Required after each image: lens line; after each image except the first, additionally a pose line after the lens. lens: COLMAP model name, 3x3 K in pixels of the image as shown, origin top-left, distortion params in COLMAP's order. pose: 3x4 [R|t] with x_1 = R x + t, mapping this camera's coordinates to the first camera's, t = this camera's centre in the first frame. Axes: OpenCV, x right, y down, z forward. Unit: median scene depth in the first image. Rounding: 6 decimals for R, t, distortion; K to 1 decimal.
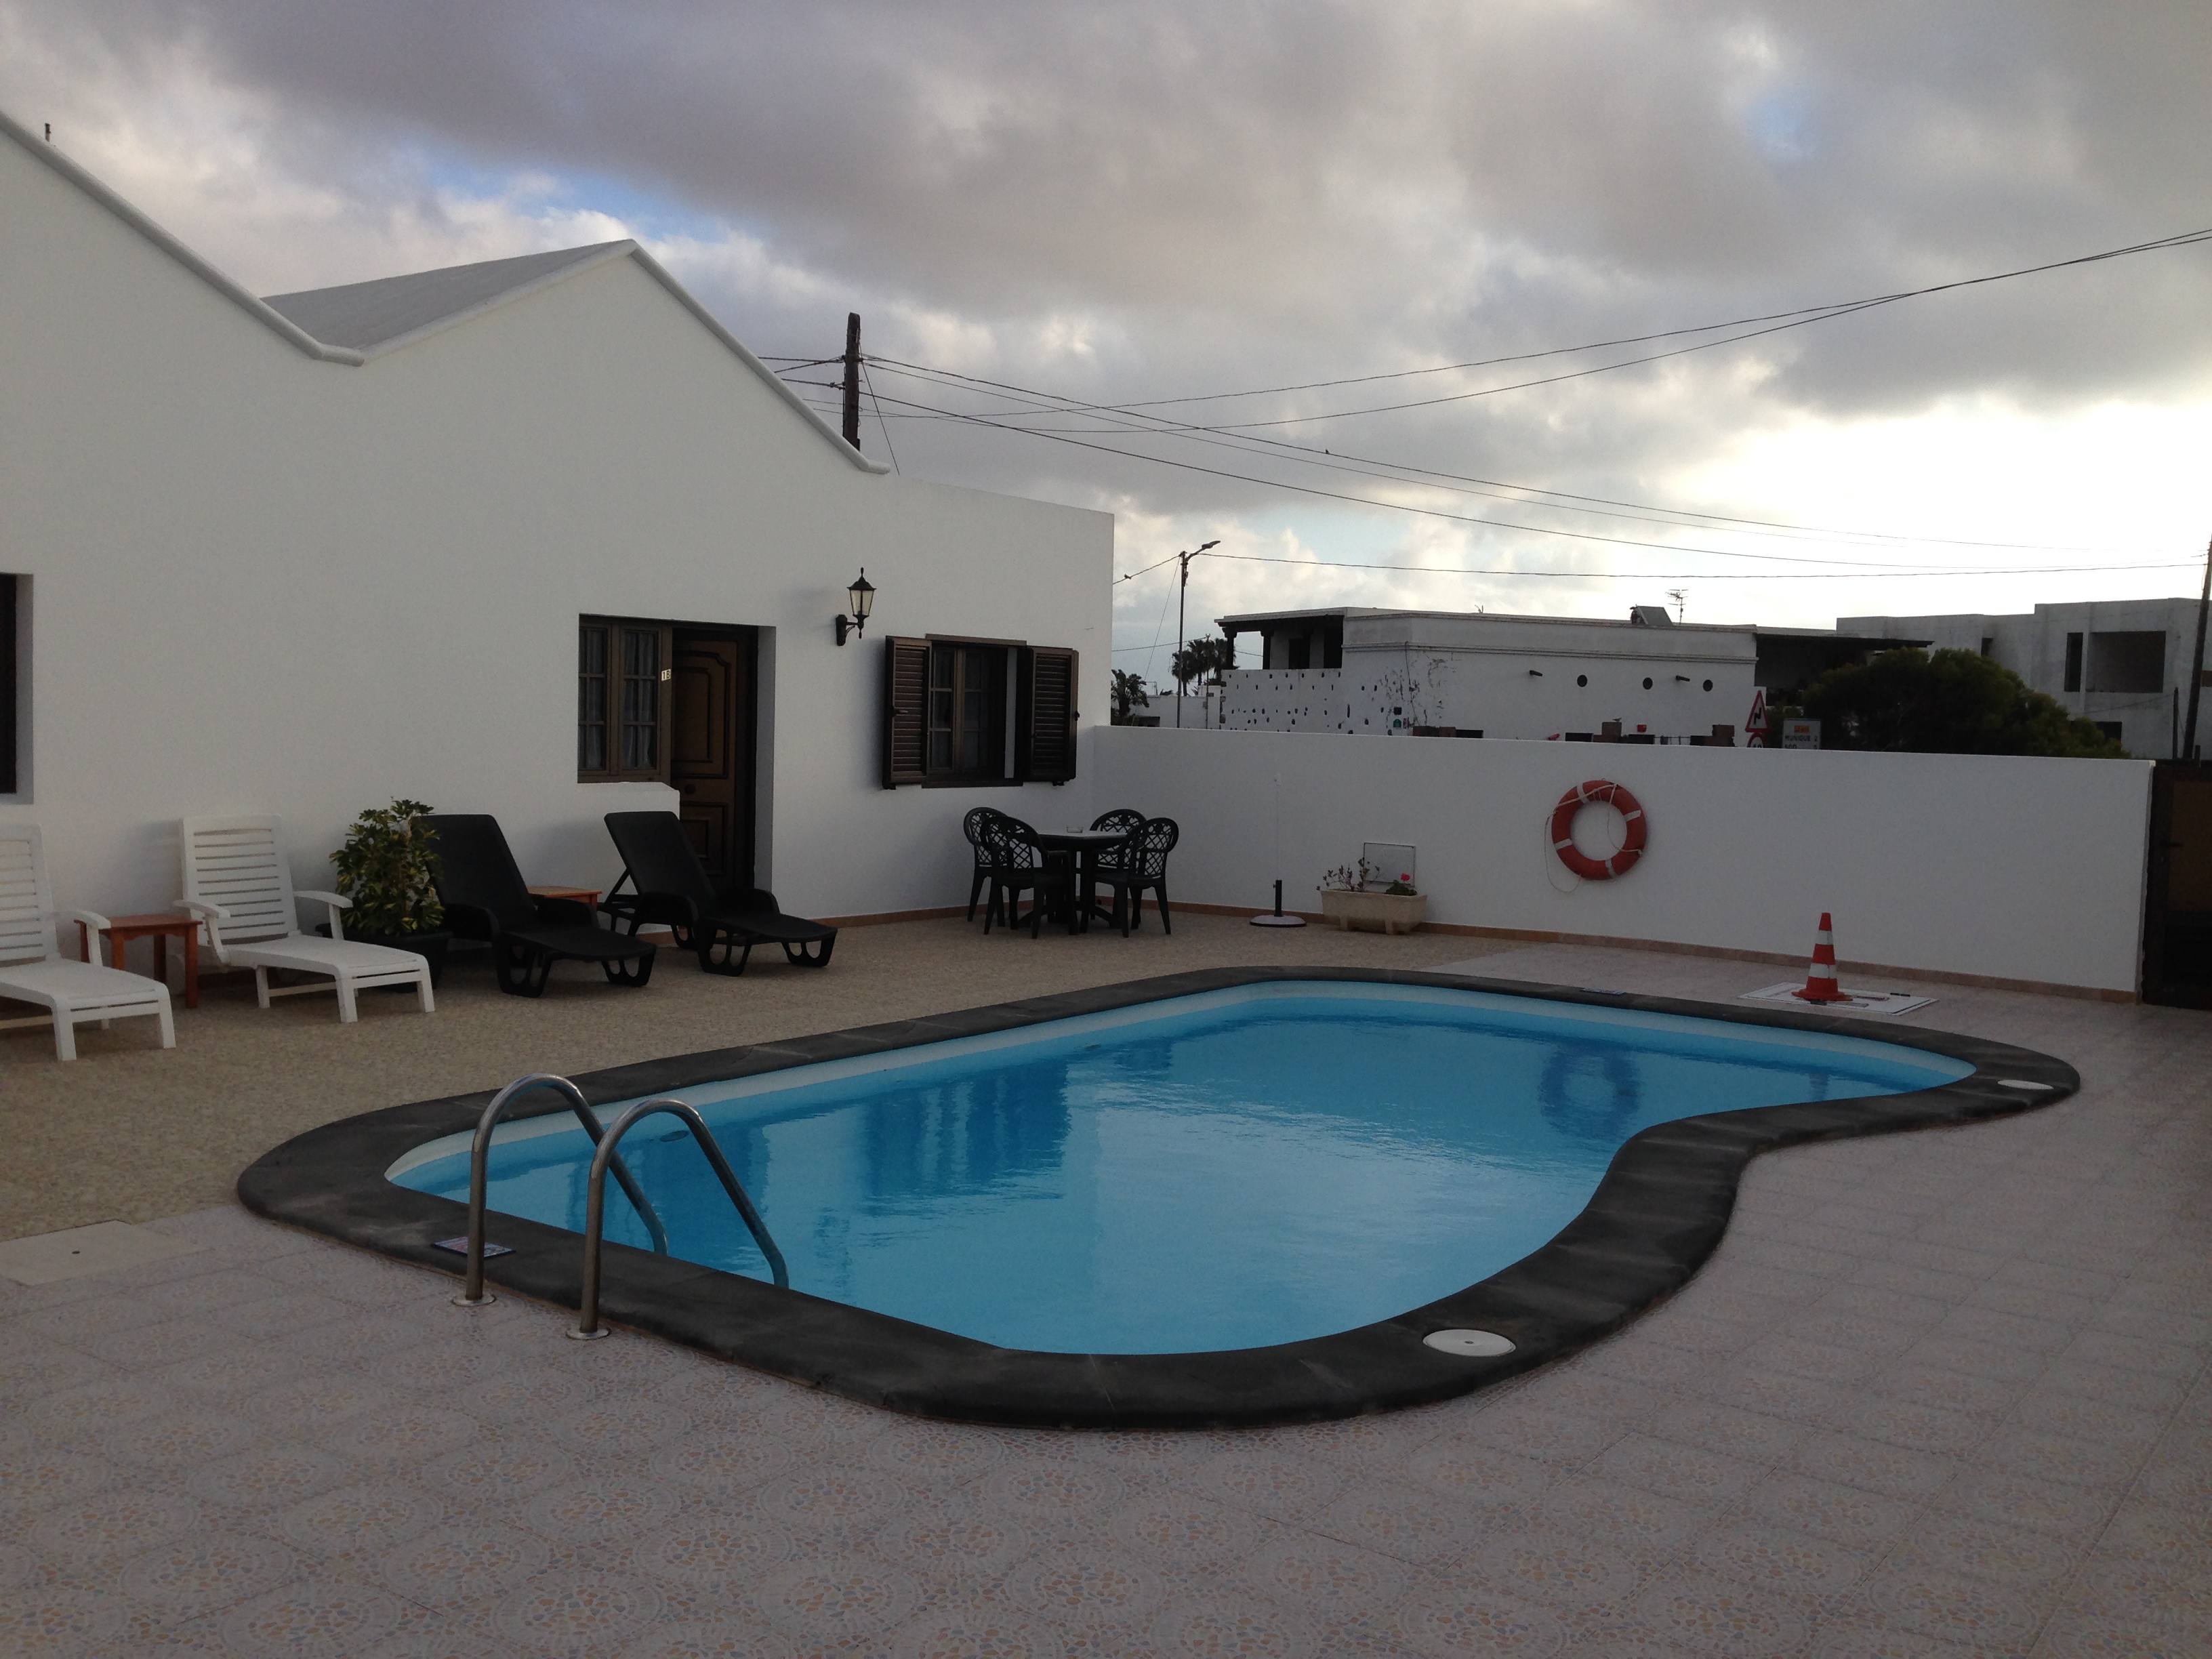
lens RADIAL K [[2121.4, 0, 1043.1], [0, 2121.4, 863.2], [0, 0, 1]] dist [0.132011, -0.238932]
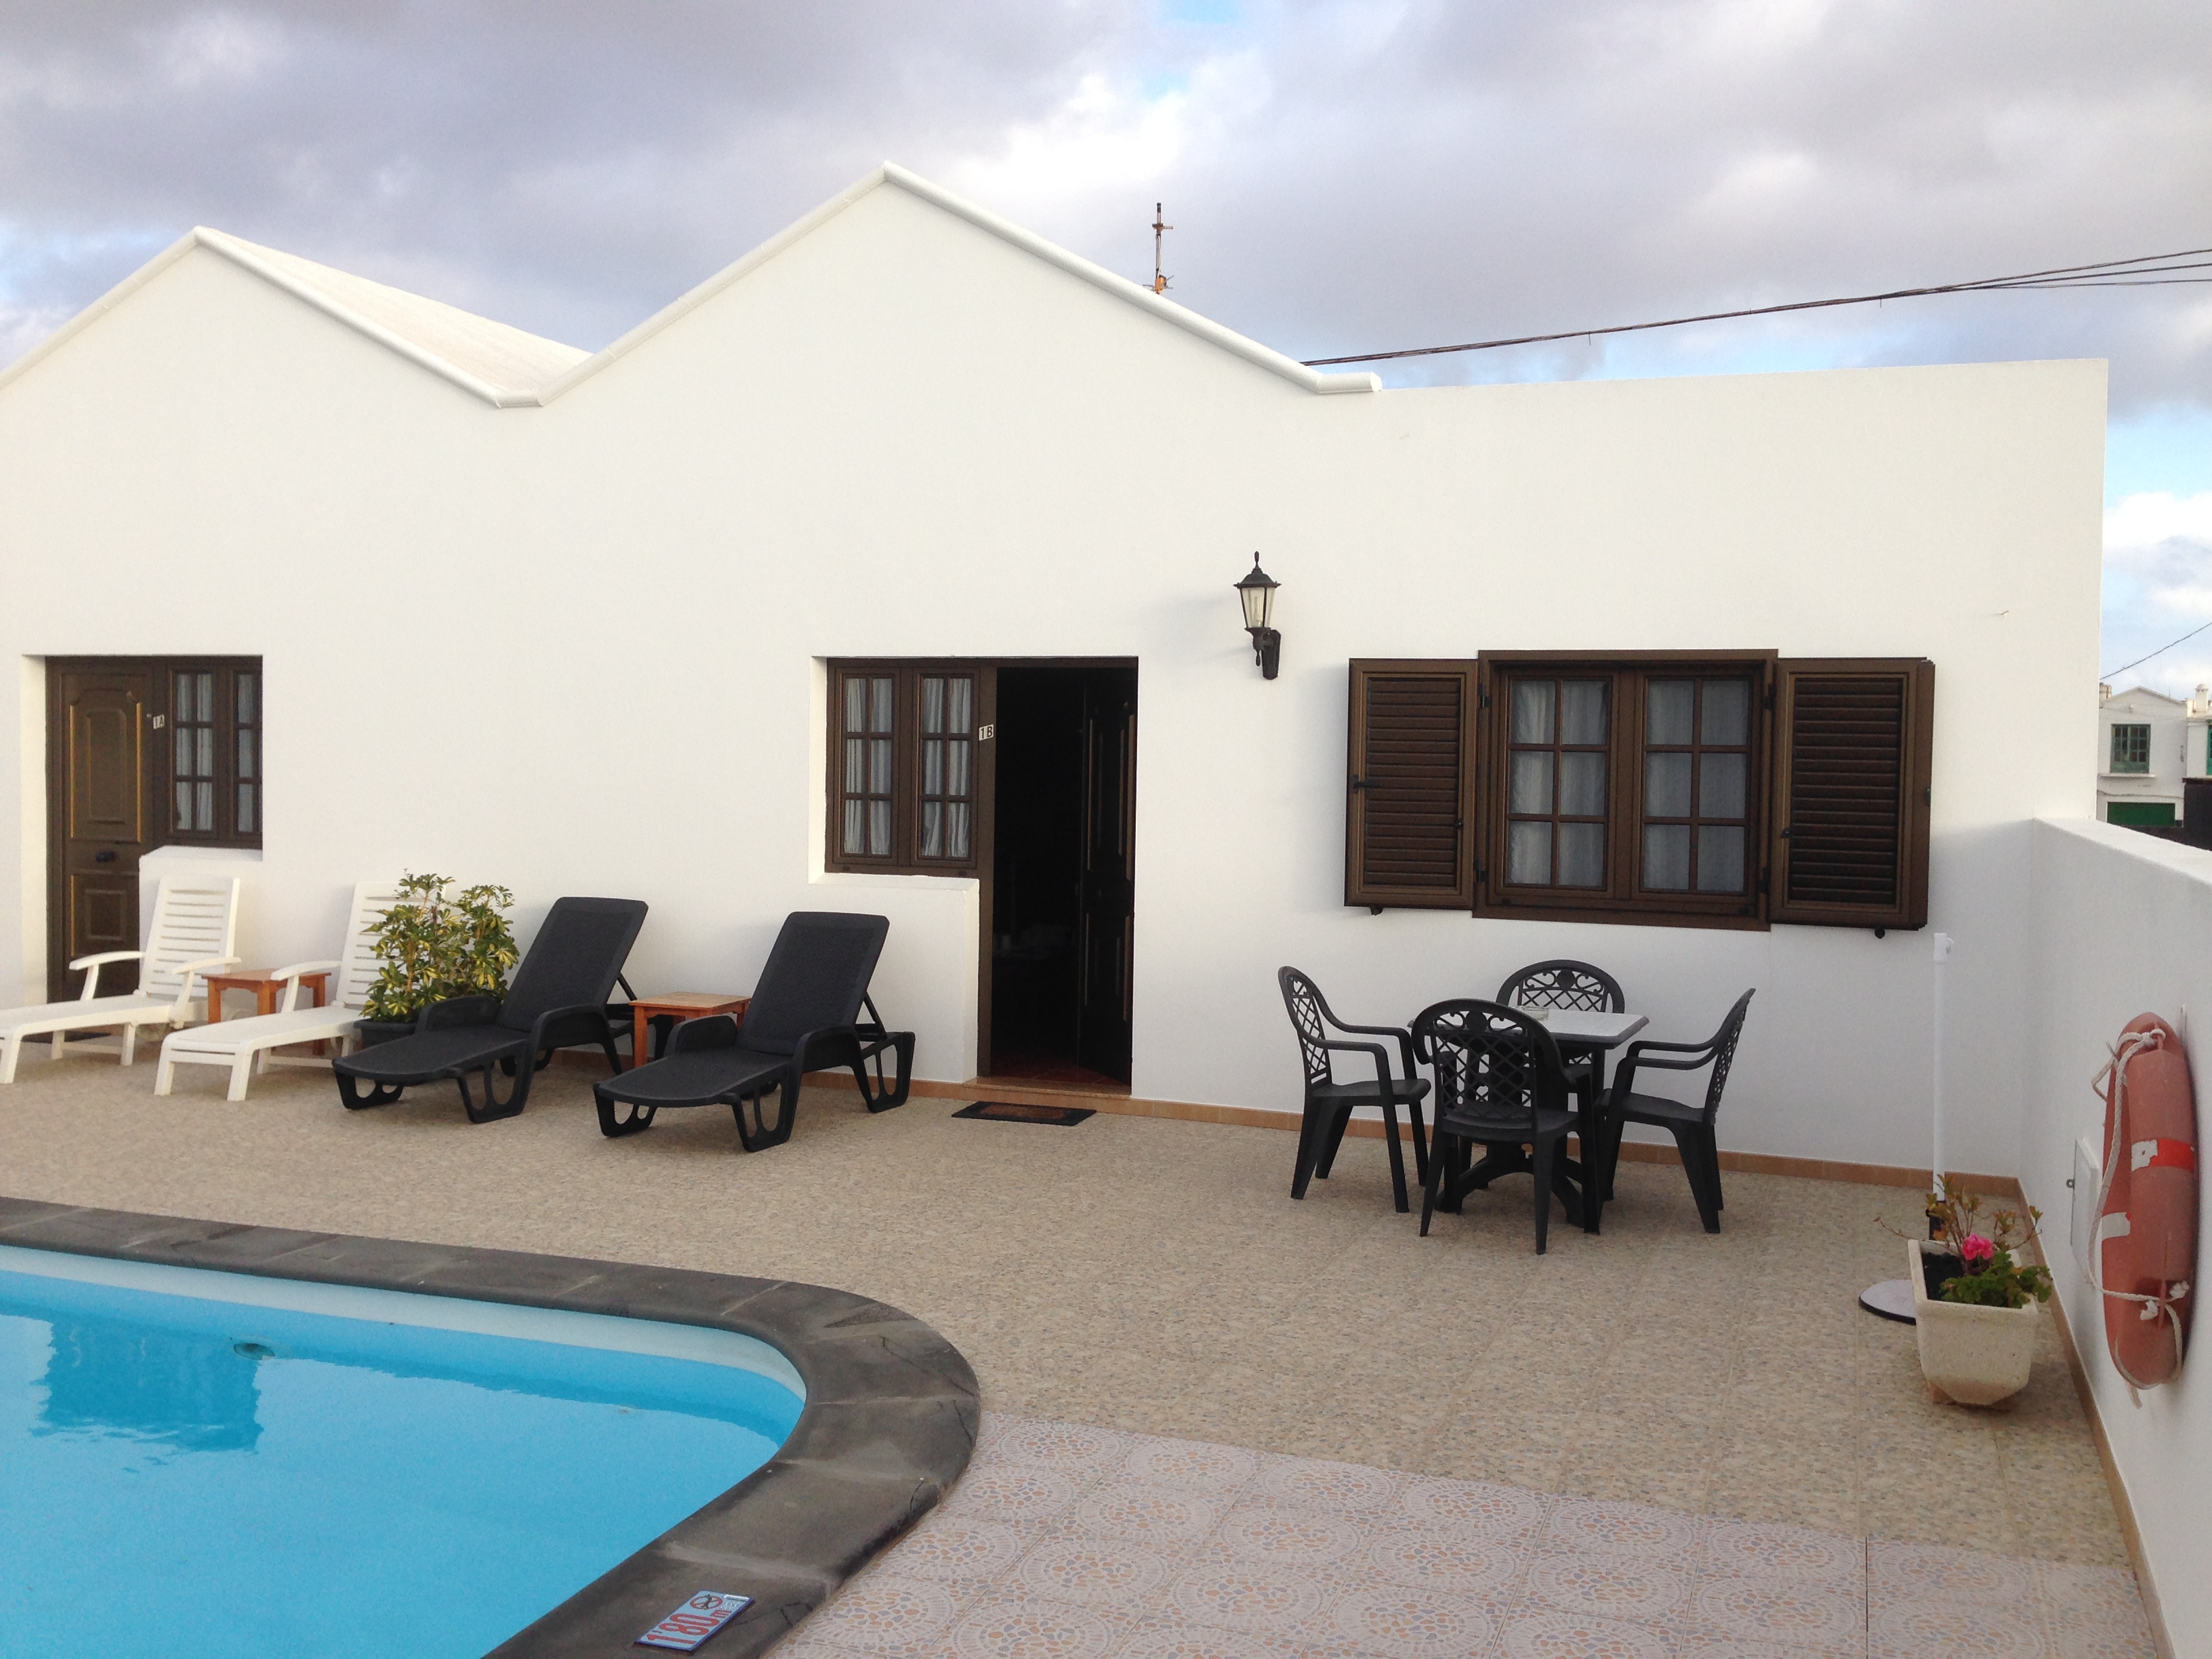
lens RADIAL K [[2121.4, 0, 1043.1], [0, 2121.4, 863.2], [0, 0, 1]] dist [0.132011, -0.238932]
pose [[0.311340, 0.011424, -0.950230, 0.500535], [-0.080518, 0.996649, -0.014399, -0.032090], [0.946881, 0.080993, 0.311217, 0.748553]]
